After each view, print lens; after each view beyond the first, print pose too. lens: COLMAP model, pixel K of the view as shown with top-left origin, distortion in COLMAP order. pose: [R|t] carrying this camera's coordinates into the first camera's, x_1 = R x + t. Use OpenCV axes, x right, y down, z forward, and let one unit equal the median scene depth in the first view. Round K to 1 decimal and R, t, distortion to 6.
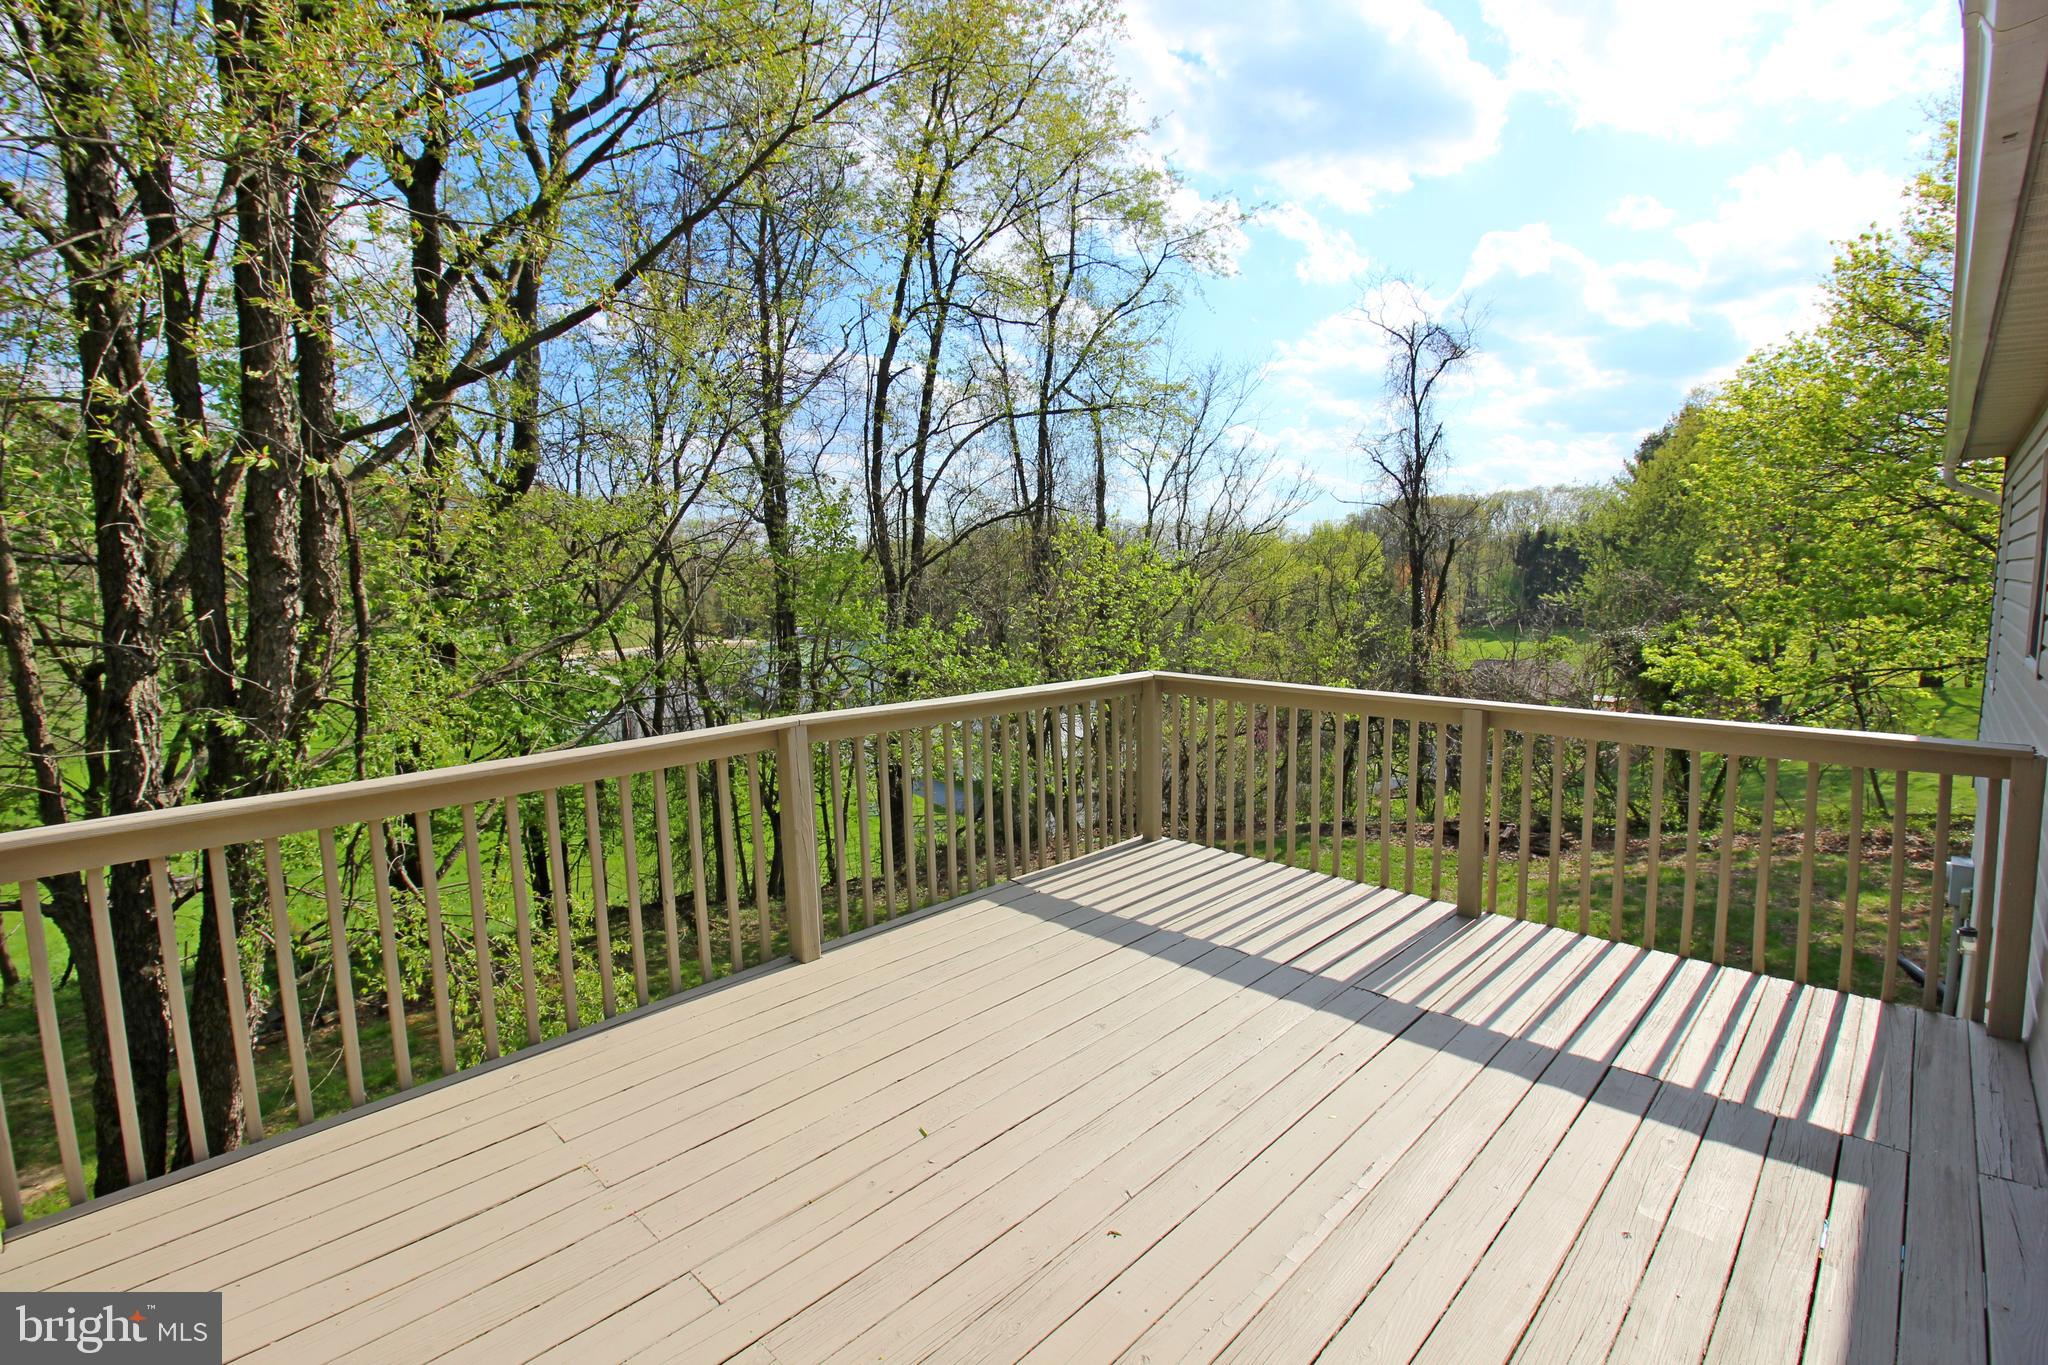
lens RADIAL K [[954.0, 0, 1048.8], [0, 954.0, 671.2], [0, 0, 1]] dist [-0.005176, -0.006731]
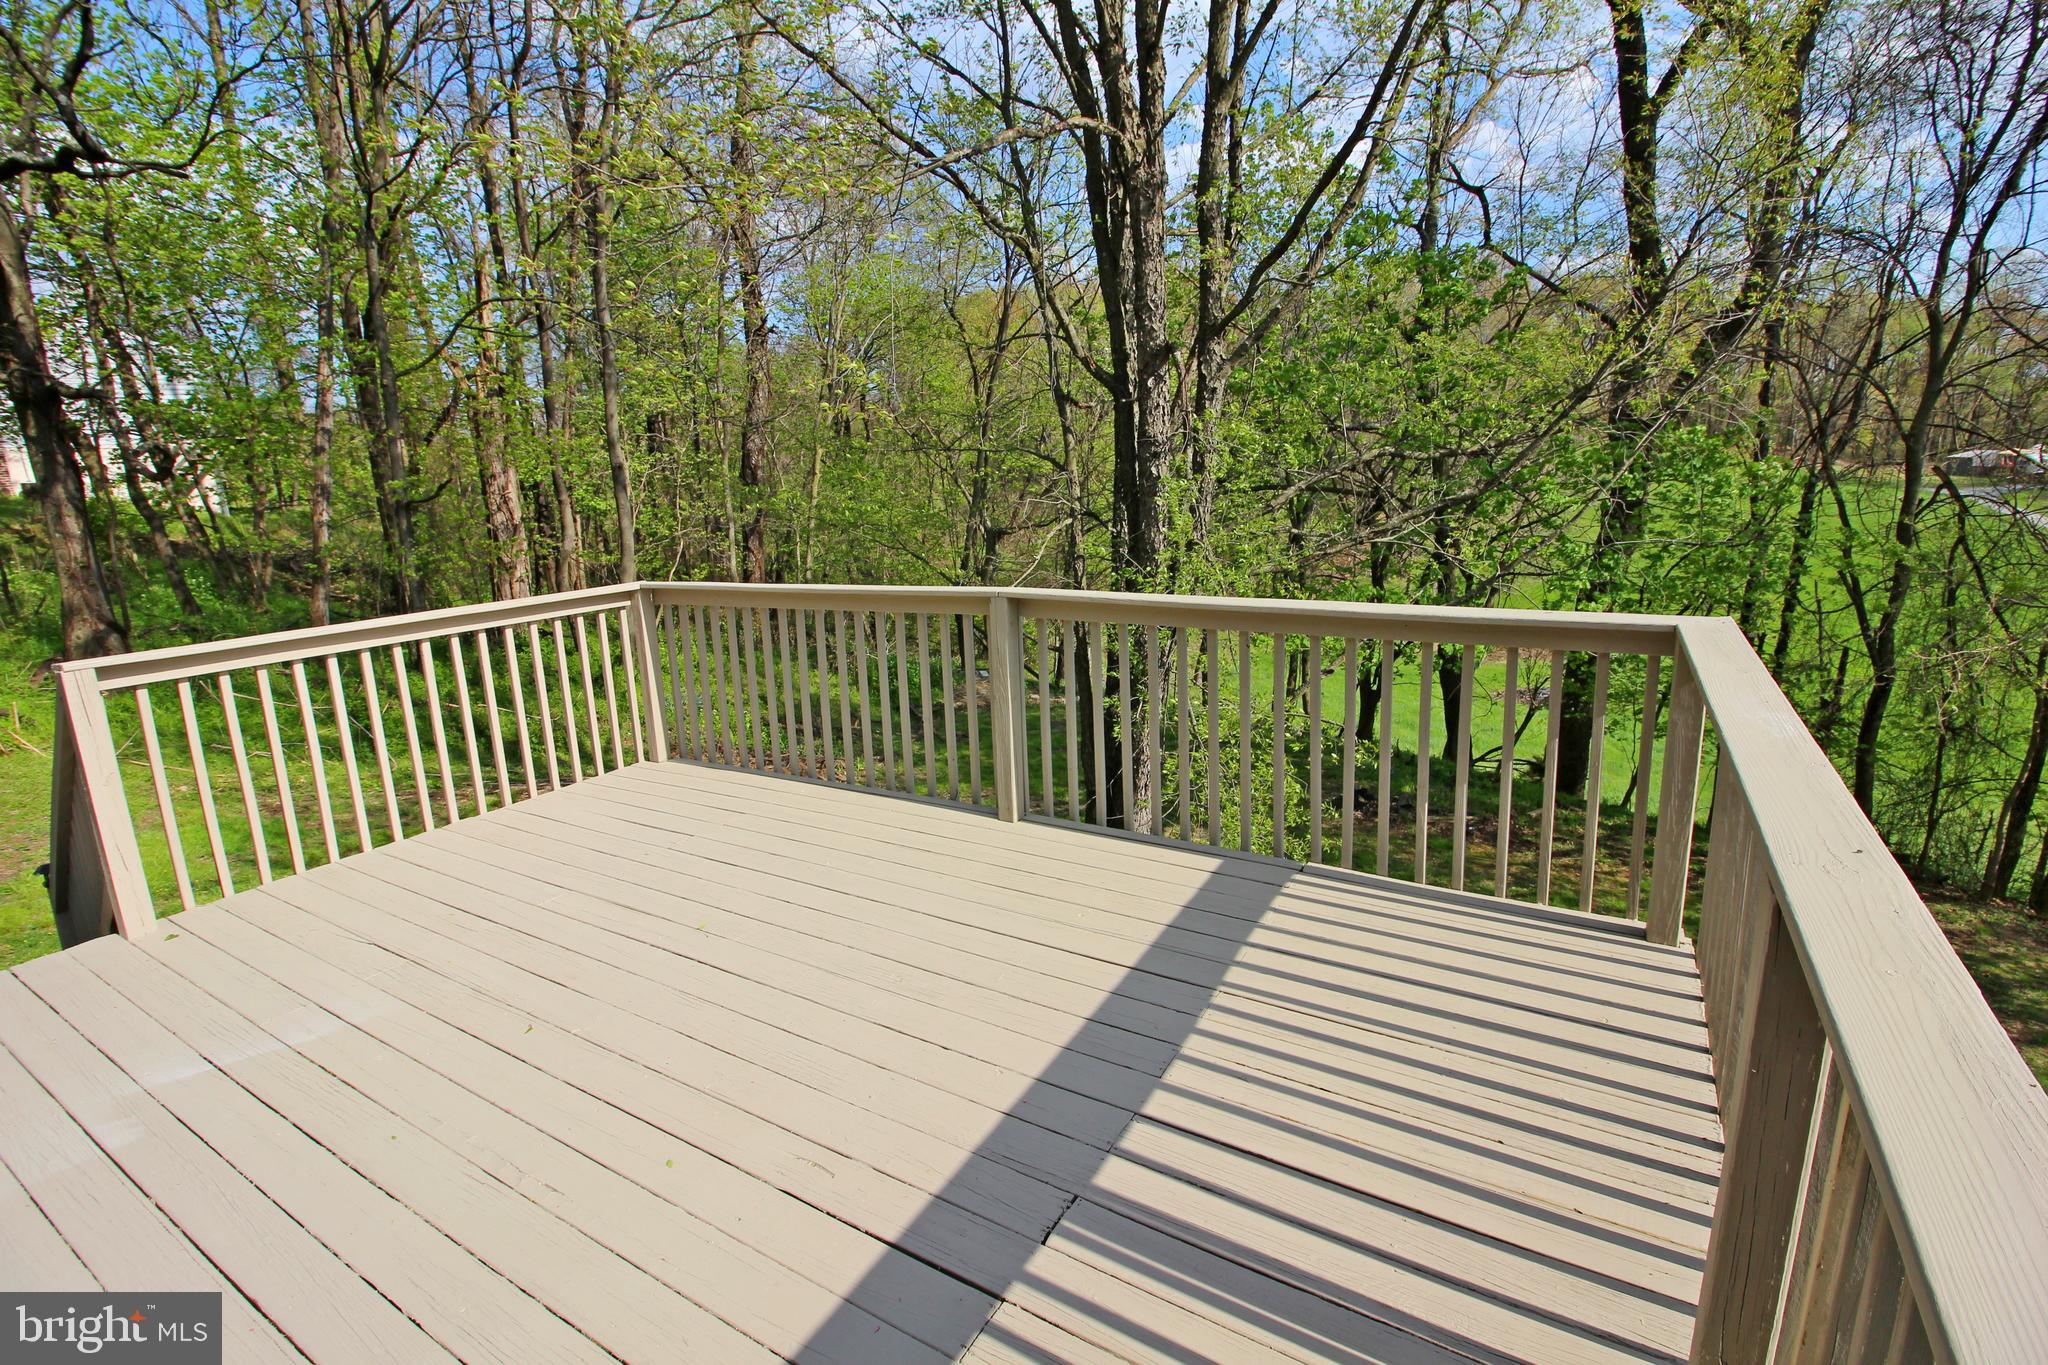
lens RADIAL K [[954.0, 0, 1056.1], [0, 954.0, 673.6], [0, 0, 1]] dist [-0.005176, -0.006731]
pose [[0.211317, 0.214694, -0.953547, 0.158411], [-0.061777, 0.976561, 0.206185, -0.017051], [0.975463, 0.015337, 0.219627, 0.173413]]
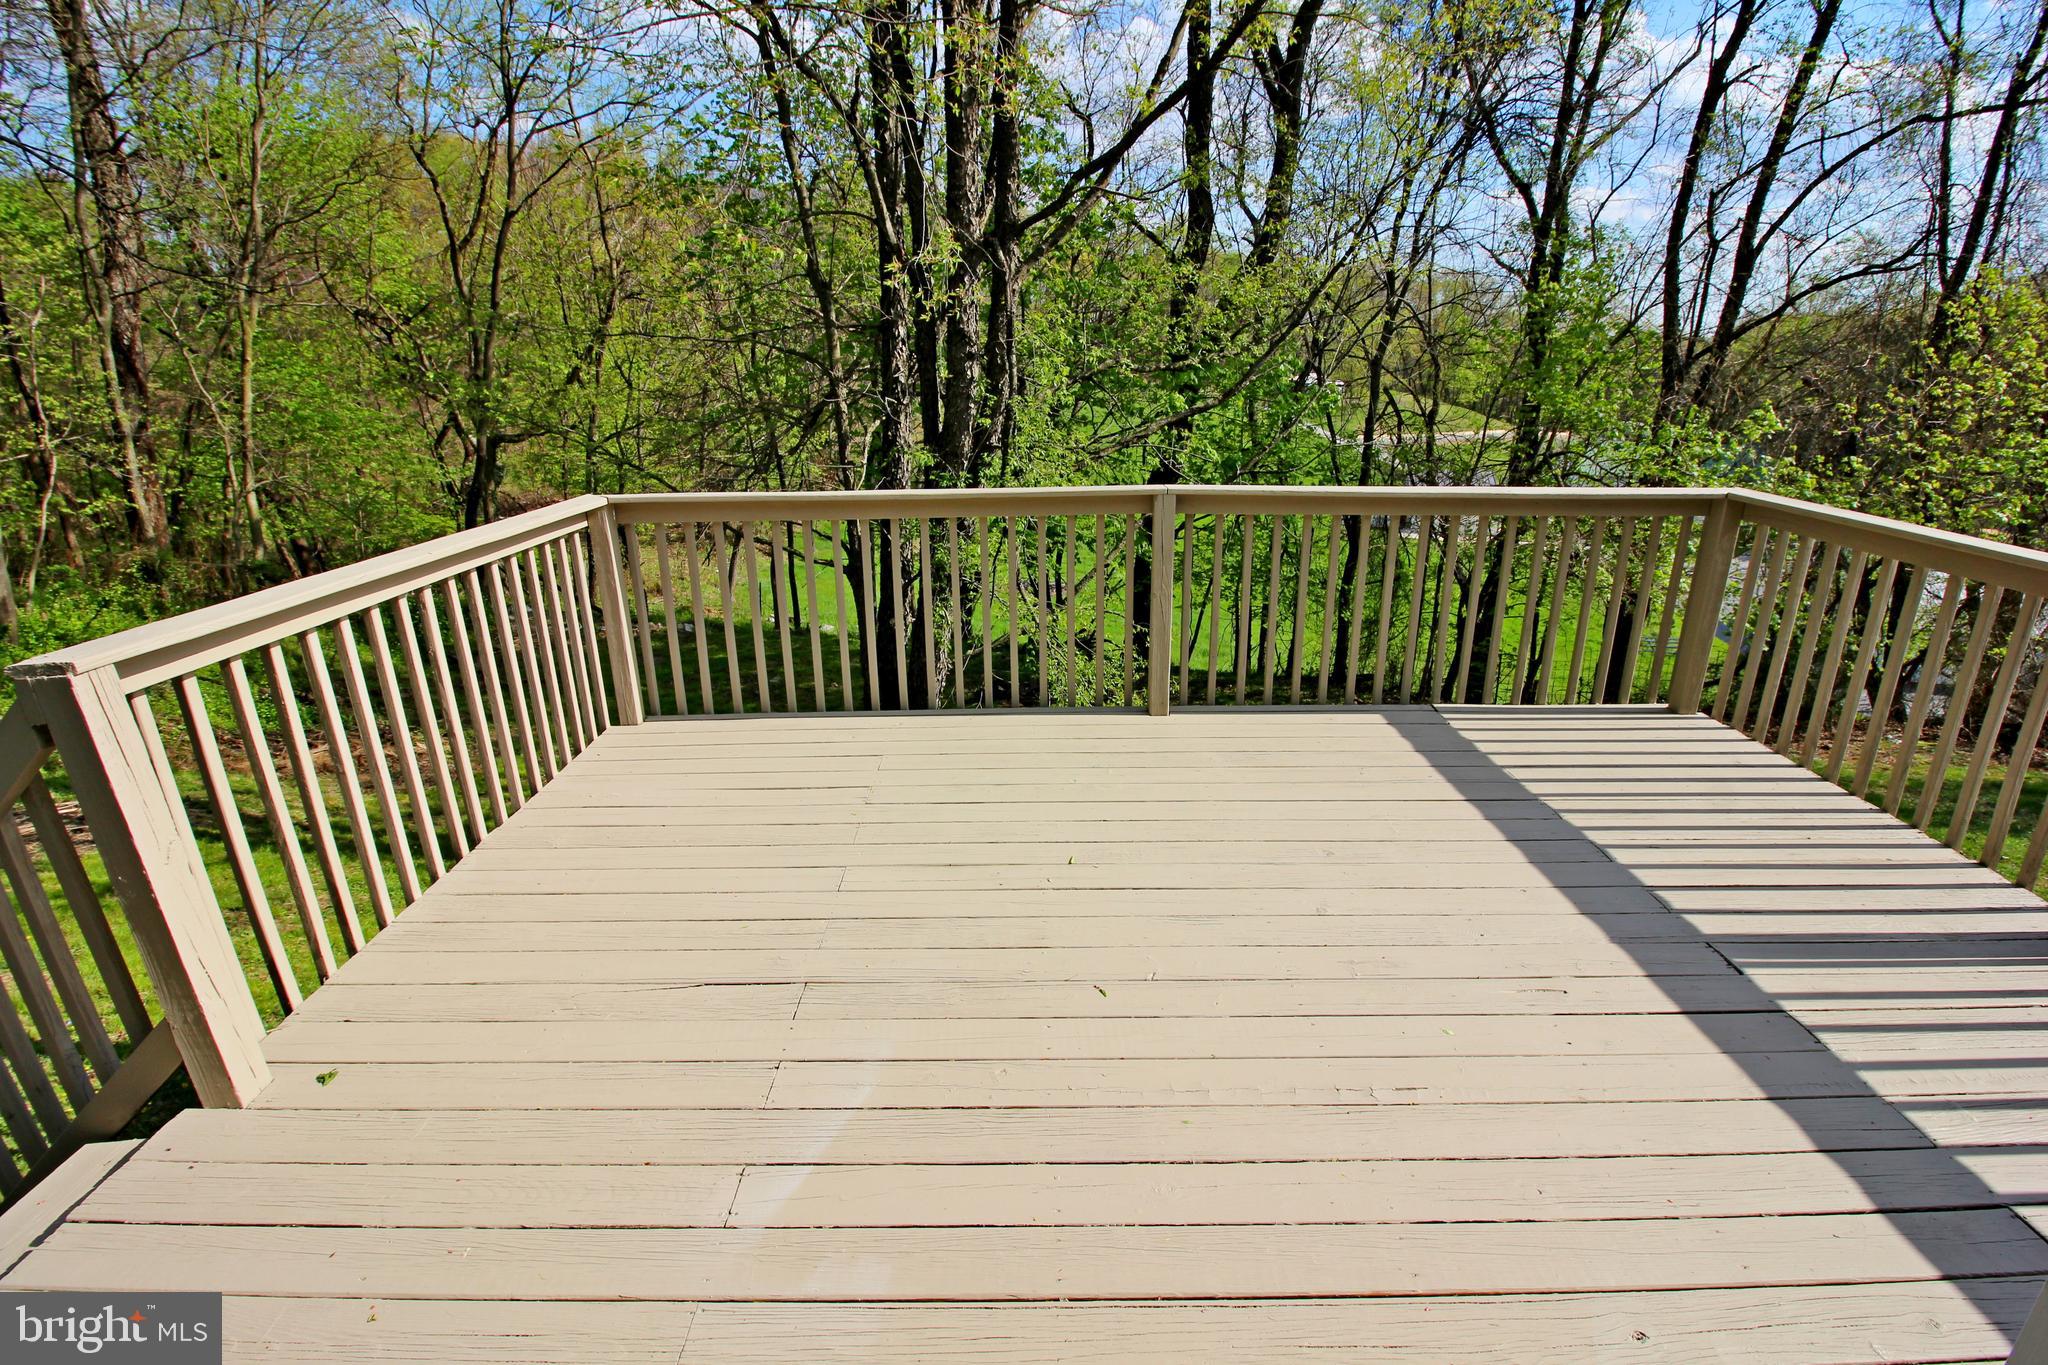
lens RADIAL K [[954.0, 0, 1038.9], [0, 954.0, 683.4], [0, 0, 1]] dist [-0.005176, -0.006731]
pose [[0.690873, 0.242548, -0.681076, 0.082645], [-0.080836, 0.962053, 0.260612, -0.000872], [0.718443, -0.124995, 0.684263, 0.034213]]
